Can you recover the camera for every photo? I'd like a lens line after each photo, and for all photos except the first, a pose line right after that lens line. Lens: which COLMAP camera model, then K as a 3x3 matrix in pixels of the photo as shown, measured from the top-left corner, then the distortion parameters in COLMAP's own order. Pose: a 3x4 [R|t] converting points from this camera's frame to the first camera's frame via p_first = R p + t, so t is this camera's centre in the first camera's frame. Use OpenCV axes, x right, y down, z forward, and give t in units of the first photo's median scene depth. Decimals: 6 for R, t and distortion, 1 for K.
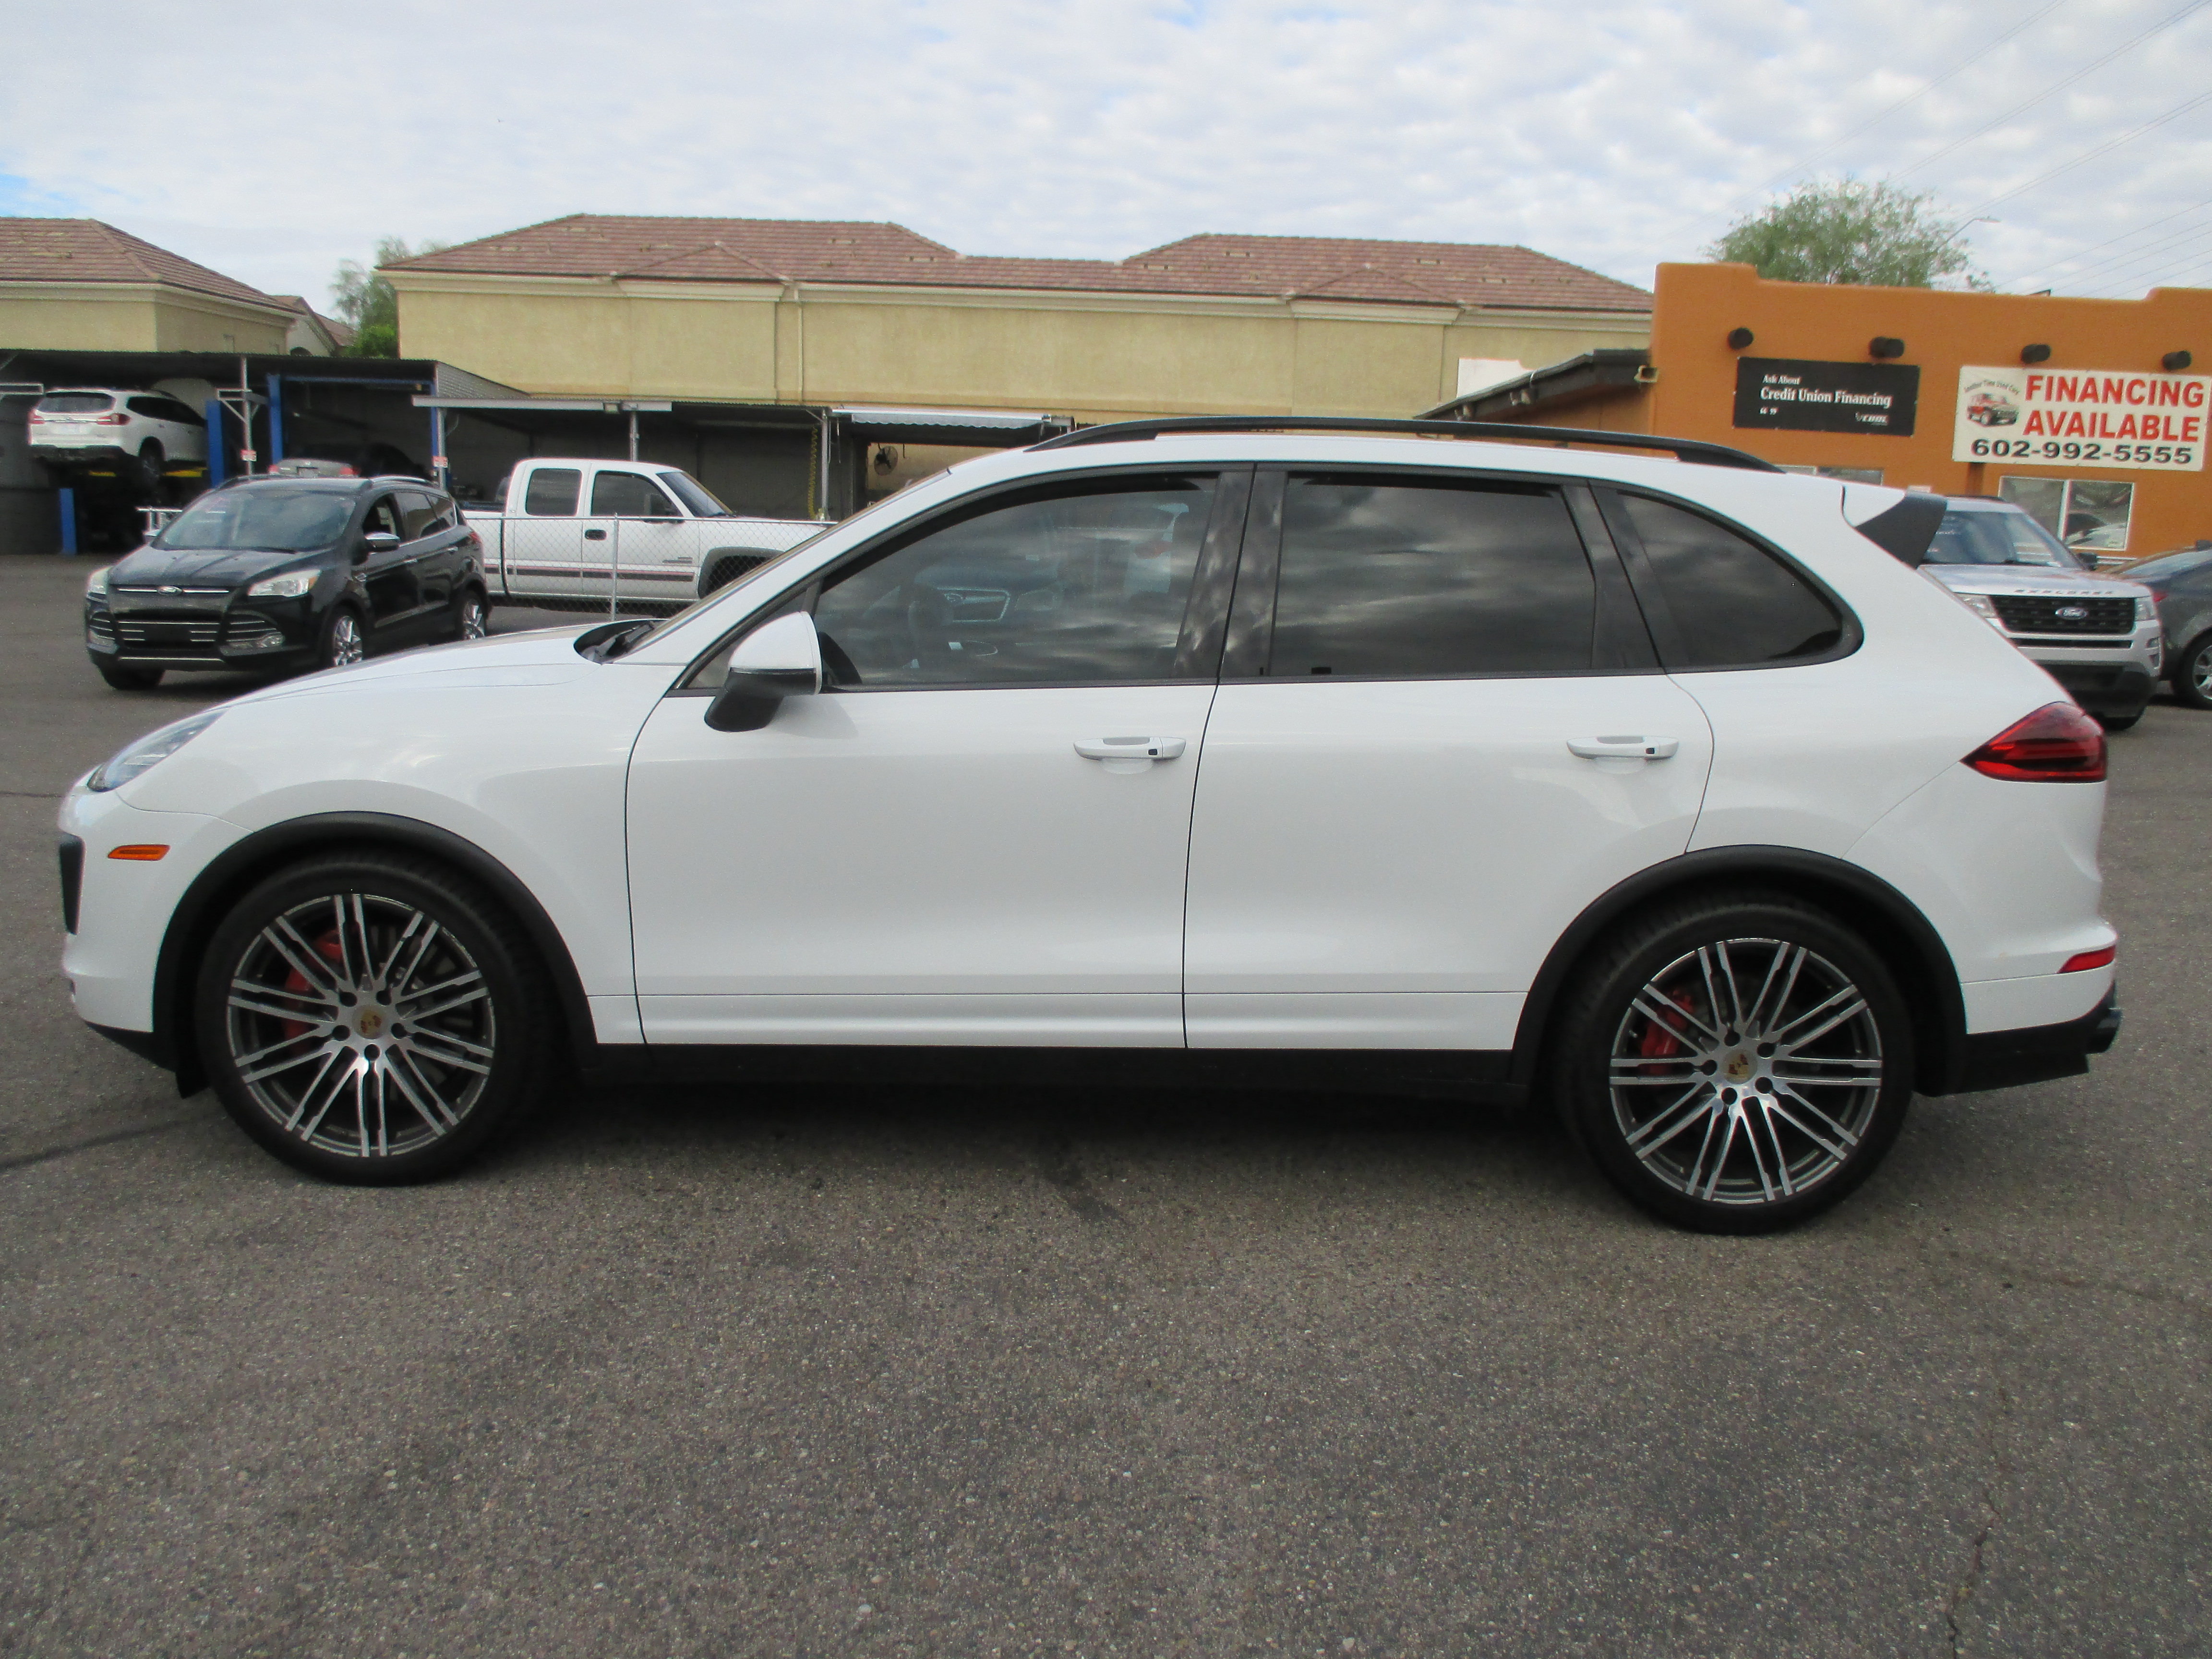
lens RADIAL K [[1852.5, 0, 1114.7], [0, 1852.5, 837.2], [0, 0, 1]] dist [-0.039176, 0.007183]
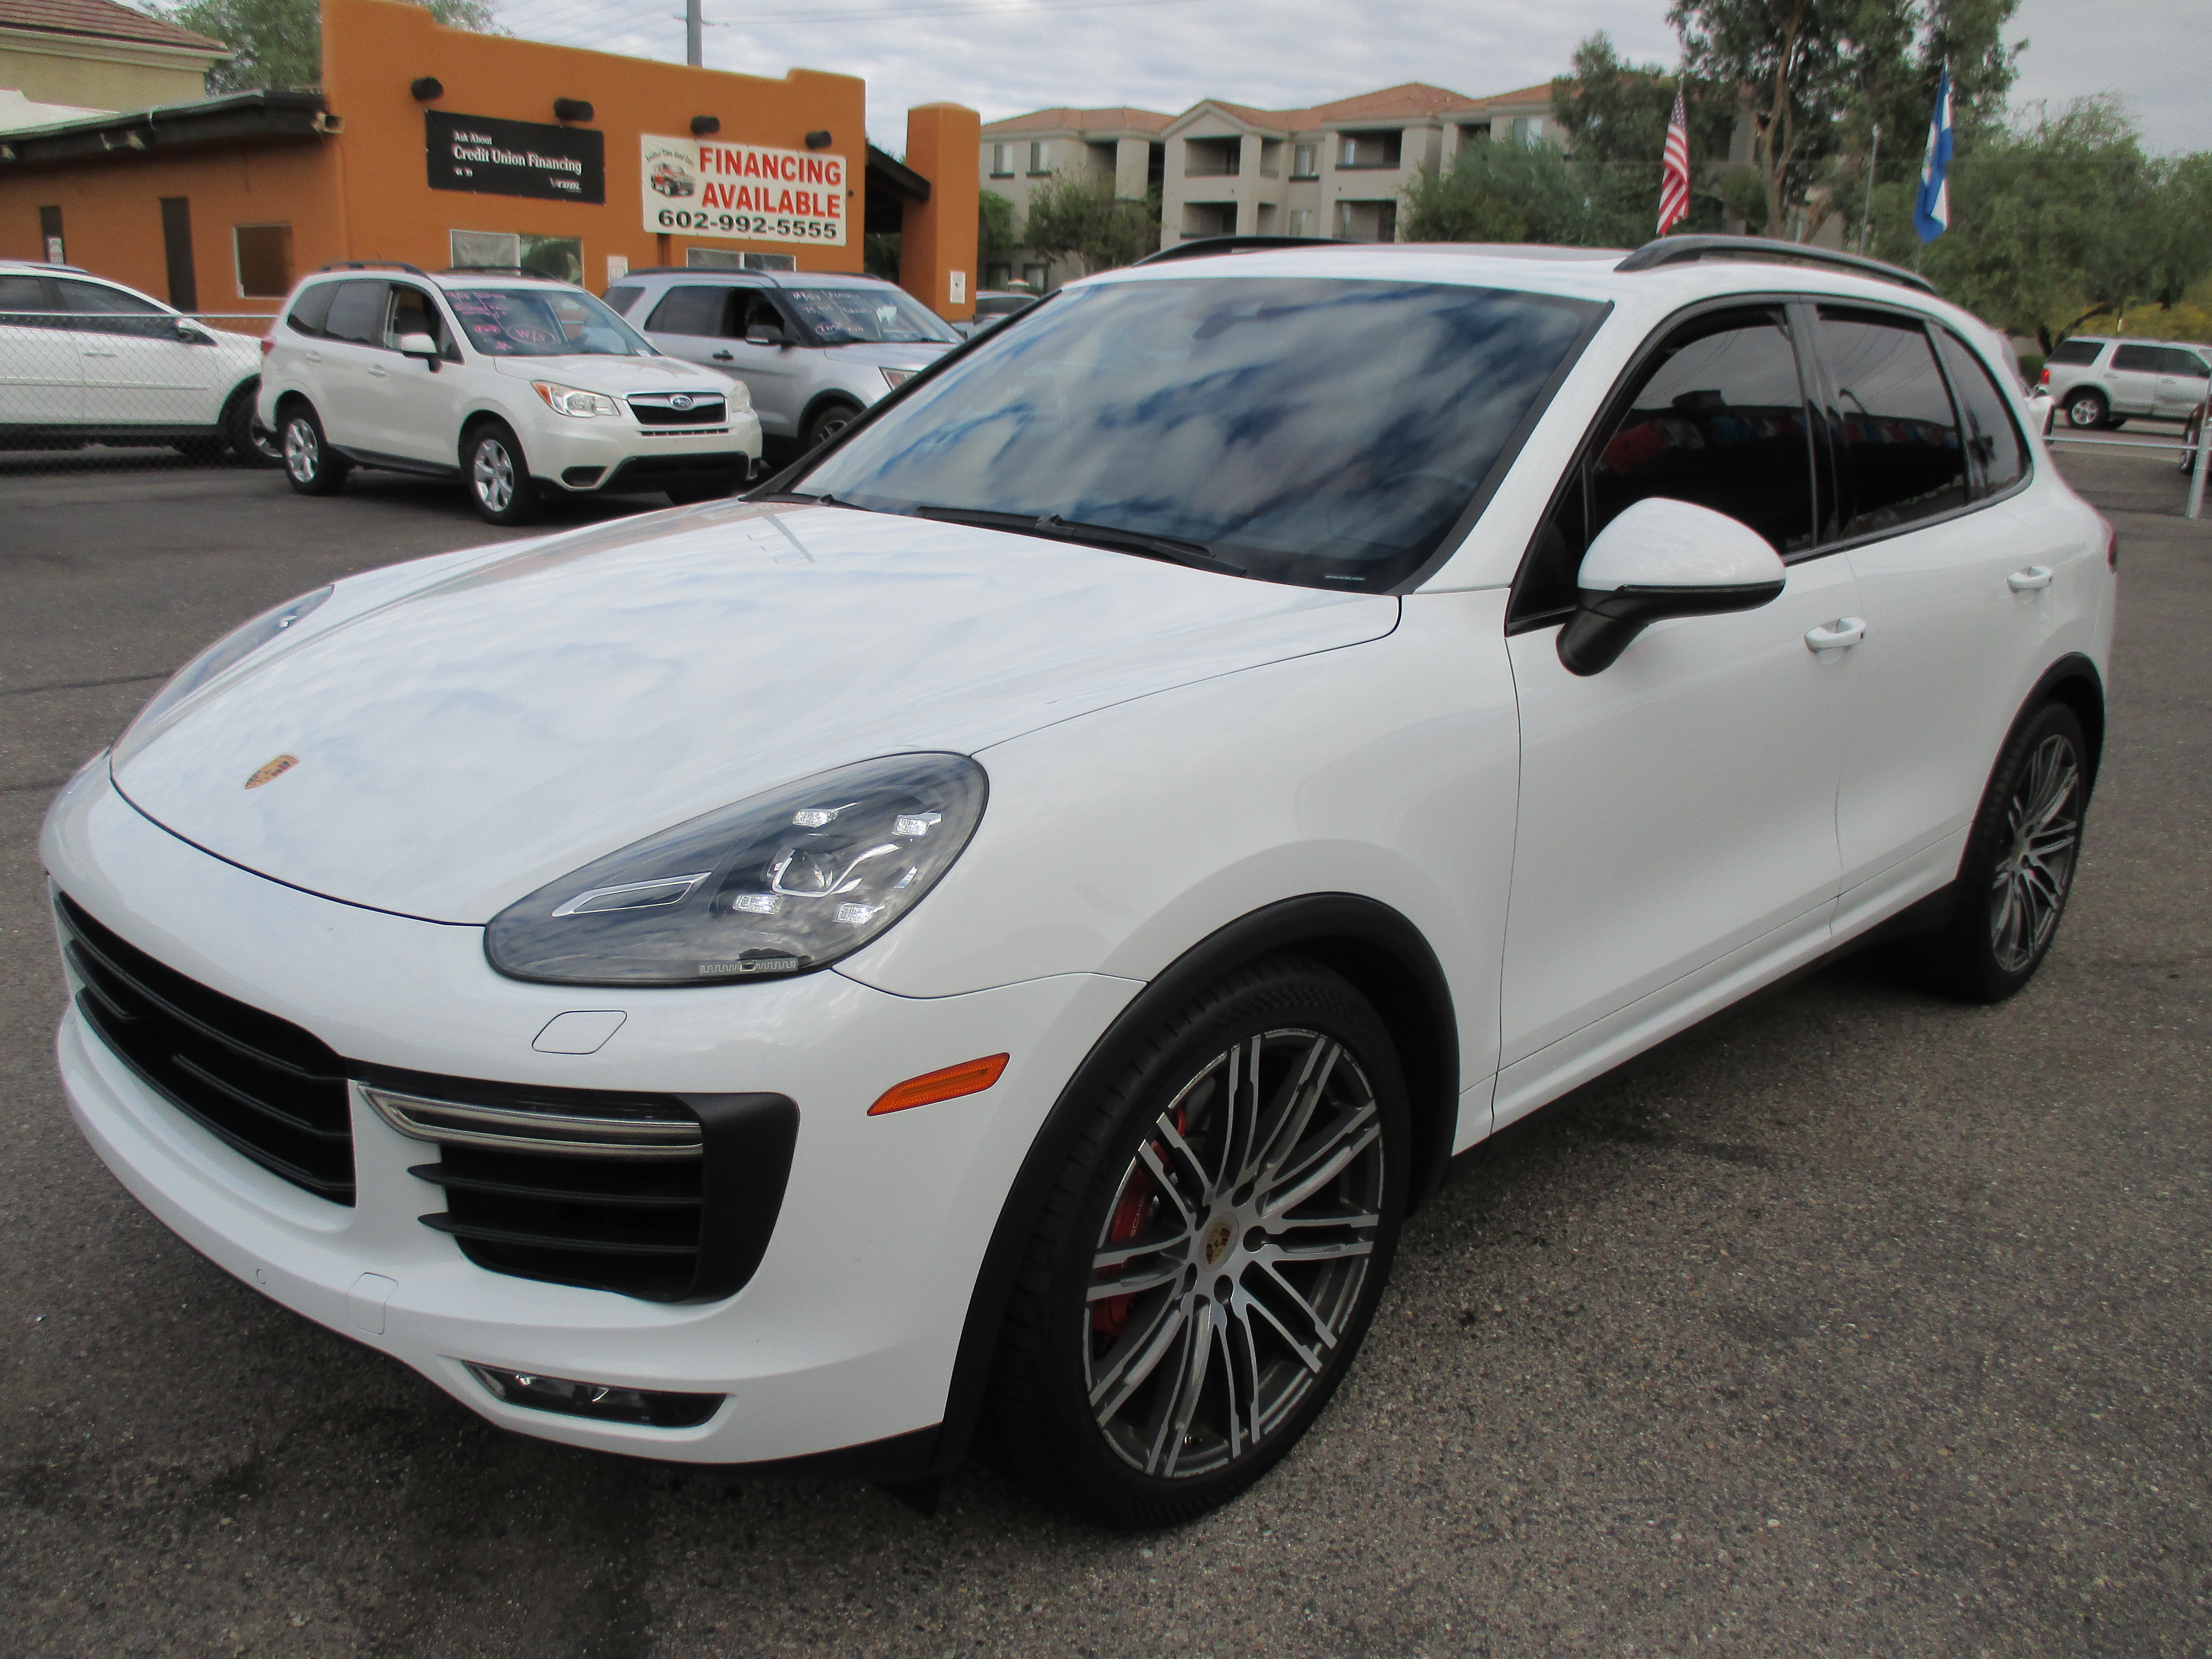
lens RADIAL K [[1852.5, 0, 1114.7], [0, 1852.5, 837.2], [0, 0, 1]] dist [-0.039176, 0.007183]
pose [[0.688267, -0.195472, 0.698627, -0.134934], [0.108099, 0.979898, 0.167675, -0.021298], [-0.717358, -0.039885, 0.695562, 0.102383]]
